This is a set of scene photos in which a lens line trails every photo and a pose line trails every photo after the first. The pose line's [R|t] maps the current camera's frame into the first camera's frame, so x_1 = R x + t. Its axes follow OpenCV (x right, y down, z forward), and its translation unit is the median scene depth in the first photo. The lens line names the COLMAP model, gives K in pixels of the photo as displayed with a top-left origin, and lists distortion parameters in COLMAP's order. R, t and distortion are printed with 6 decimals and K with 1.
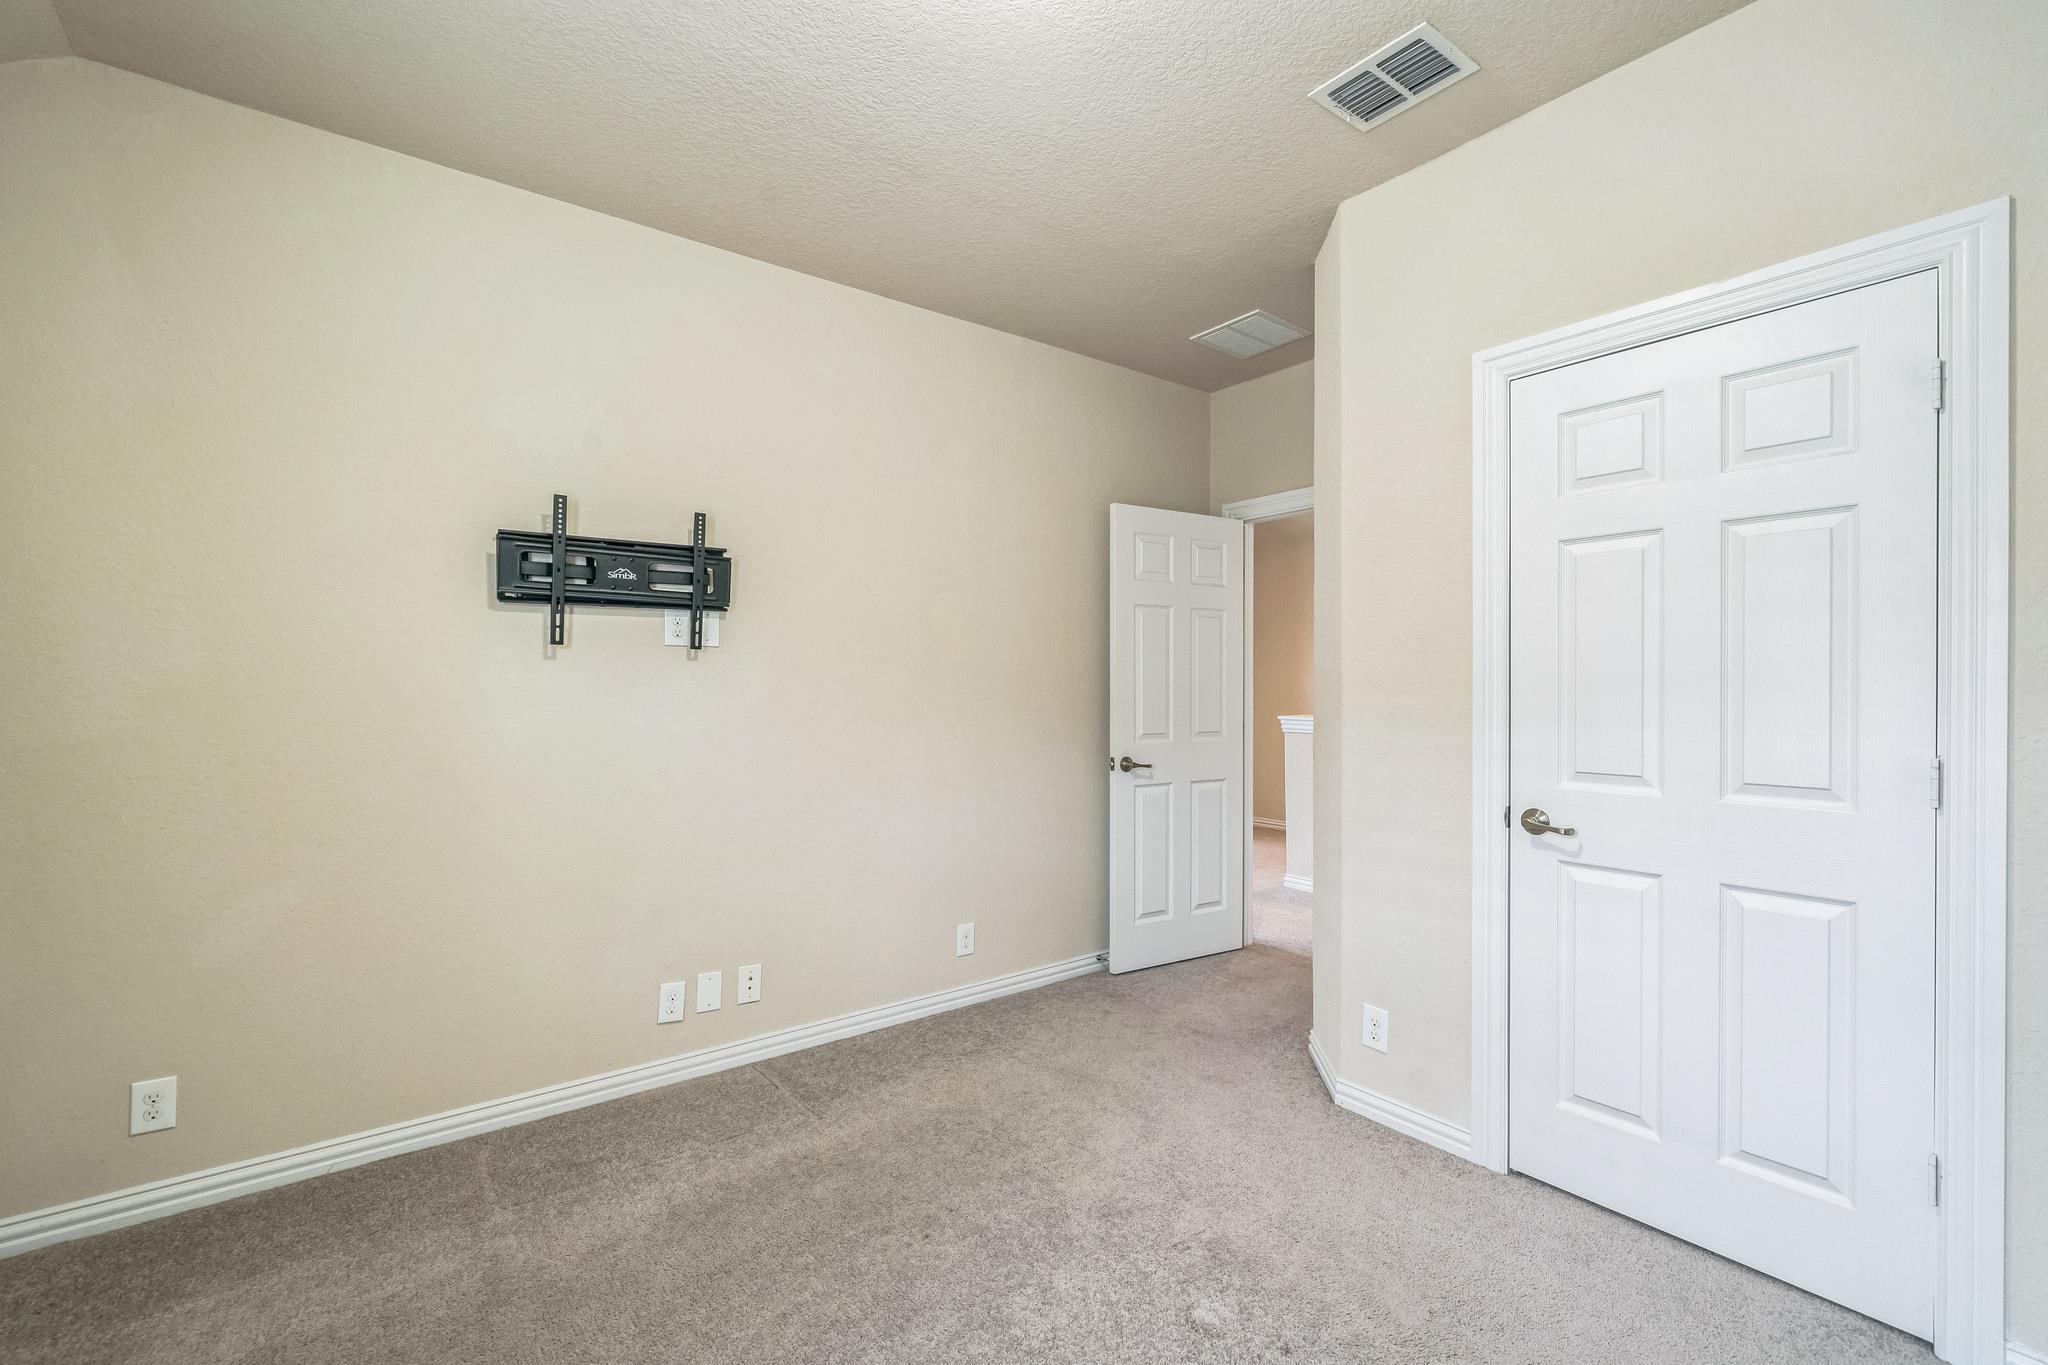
lens RADIAL K [[899.6, 0, 1059.1], [0, 899.6, 681.1], [0, 0, 1]] dist [0.002945, 0.001711]
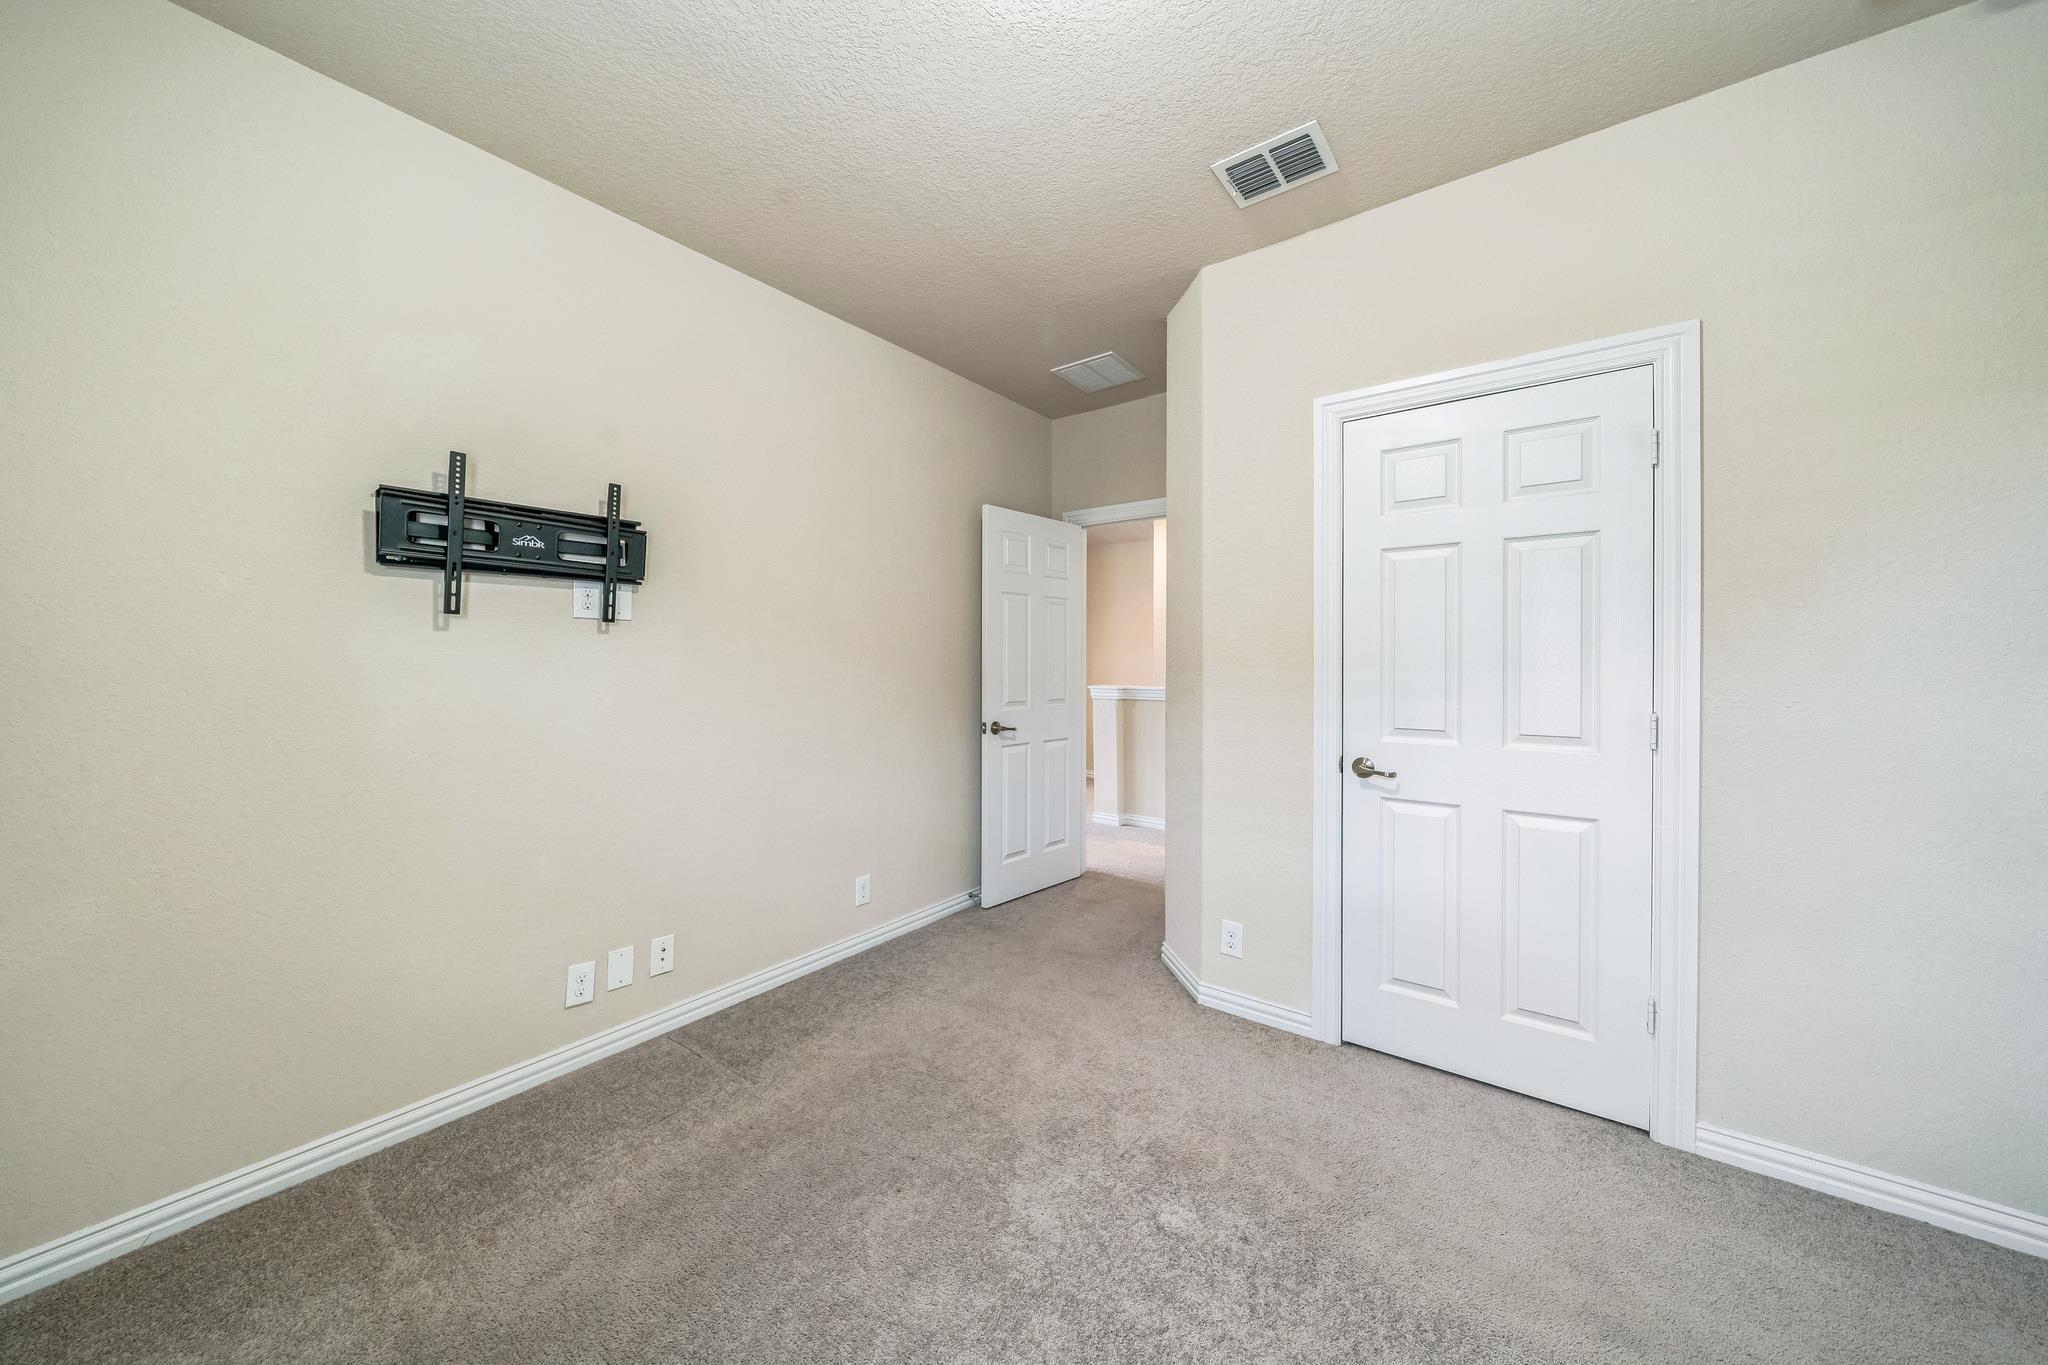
lens RADIAL K [[715.2, 0, 1048.6], [0, 715.2, 657.2], [0, 0, 1]] dist [-0.001612, 0.000554]
pose [[0.963949, 0.004363, 0.266053, -0.170086], [-0.004293, 0.999990, -0.000844, 0.001727], [-0.266054, -0.000329, 0.963958, 0.135967]]
